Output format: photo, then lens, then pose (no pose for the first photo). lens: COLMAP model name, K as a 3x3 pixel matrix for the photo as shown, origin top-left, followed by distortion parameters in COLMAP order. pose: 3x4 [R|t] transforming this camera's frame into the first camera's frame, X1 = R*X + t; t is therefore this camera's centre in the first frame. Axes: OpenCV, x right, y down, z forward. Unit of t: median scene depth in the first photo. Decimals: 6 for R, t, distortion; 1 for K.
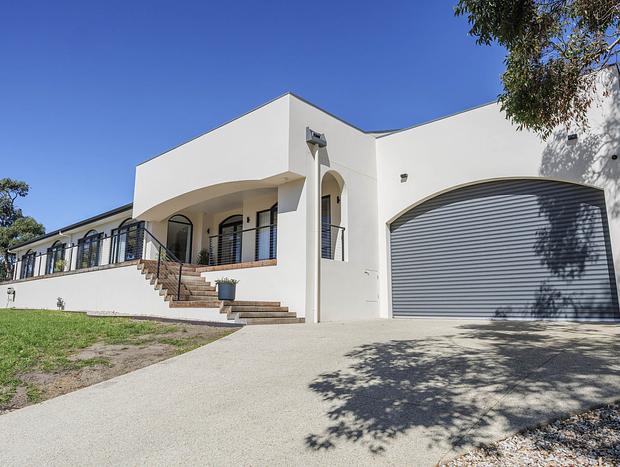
lens RADIAL K [[385.1, 0, 322.3], [0, 385.1, 235.0], [0, 0, 1]] dist [0.002591, 0.001339]
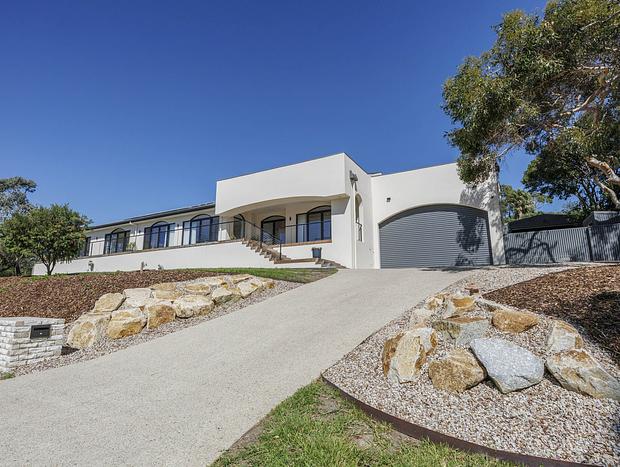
lens RADIAL K [[323.2, 0, 310.0], [0, 323.2, 233.5], [0, 0, 1]] dist [0.000060, -0.000048]
pose [[0.979538, 0.041423, 0.196951, -0.508327], [-0.036763, 0.998952, -0.027261, 0.076694], [-0.197874, 0.019463, 0.980034, -0.493087]]
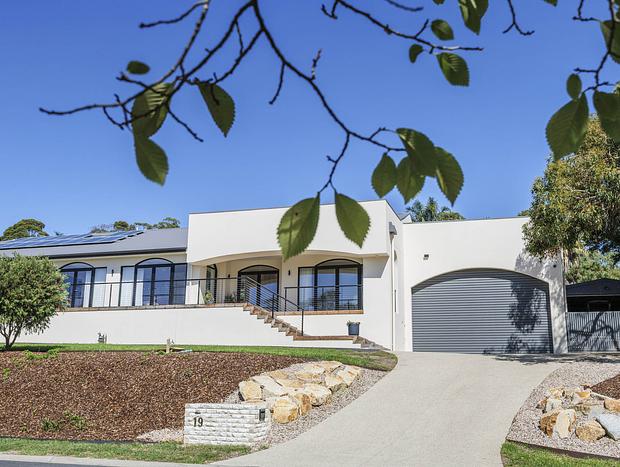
lens RADIAL K [[616.1, 0, 310.0], [0, 616.1, 233.5], [0, 0, 1]] dist [0.014436, 0.004832]
pose [[0.915791, 0.111930, 0.385744, -1.167936], [-0.086529, 0.992815, -0.082654, -0.013477], [-0.392223, 0.042315, 0.918896, -1.002101]]
